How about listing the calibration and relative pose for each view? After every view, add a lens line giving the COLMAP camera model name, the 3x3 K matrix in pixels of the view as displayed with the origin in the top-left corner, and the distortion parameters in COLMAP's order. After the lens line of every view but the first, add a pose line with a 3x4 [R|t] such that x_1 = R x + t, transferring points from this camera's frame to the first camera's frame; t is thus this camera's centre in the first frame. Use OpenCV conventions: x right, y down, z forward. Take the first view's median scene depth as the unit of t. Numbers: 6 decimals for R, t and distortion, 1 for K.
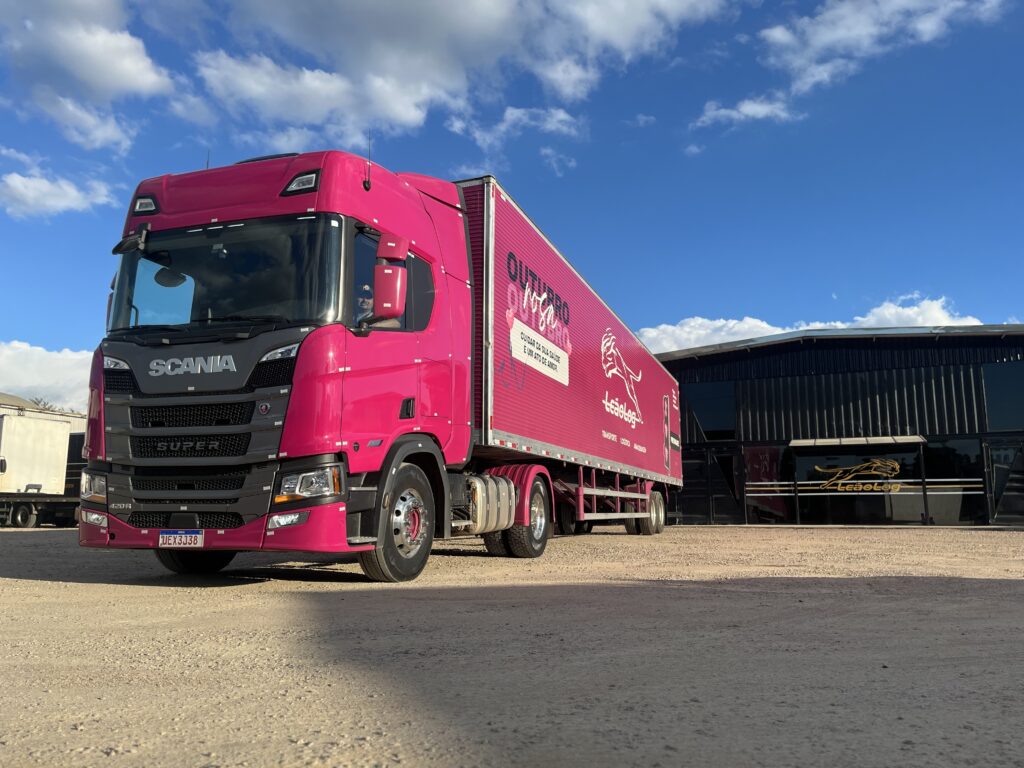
lens RADIAL K [[762.9, 0, 512.0], [0, 762.9, 384.0], [0, 0, 1]] dist [0.086171, -0.102495]
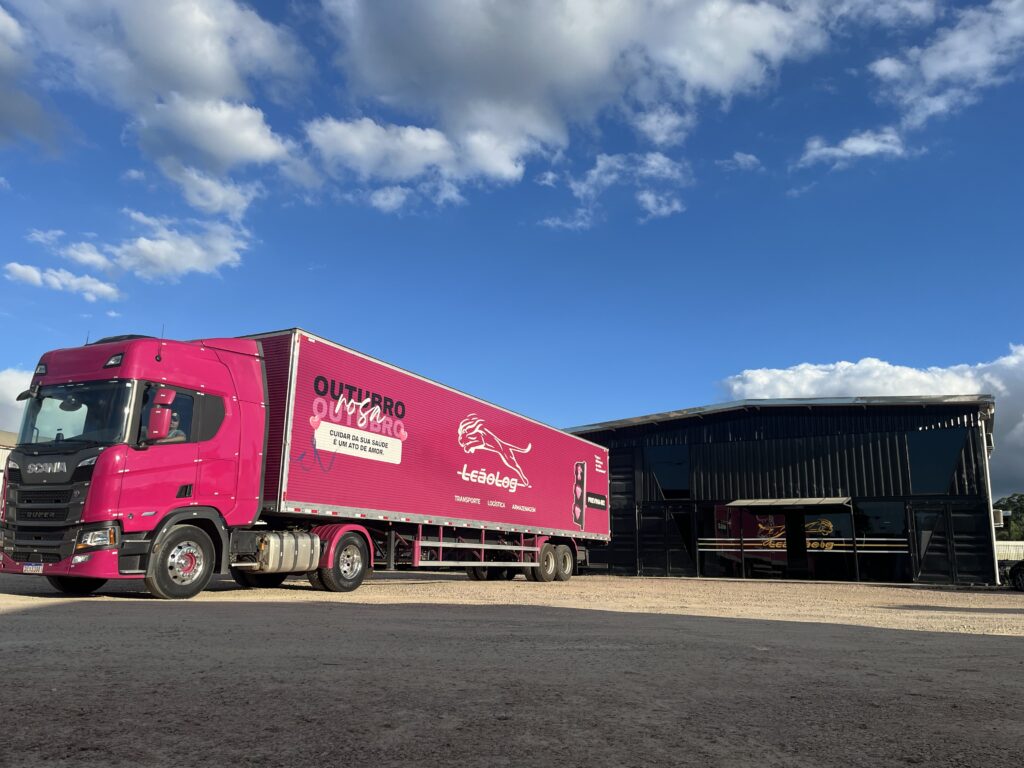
lens RADIAL K [[762.9, 0, 512.0], [0, 762.9, 384.0], [0, 0, 1]] dist [0.086171, -0.102495]
pose [[0.993306, -0.007057, -0.115299, 0.530337], [-0.000376, 0.997929, -0.064318, -0.064128], [0.115514, 0.063930, 0.991246, -0.399824]]
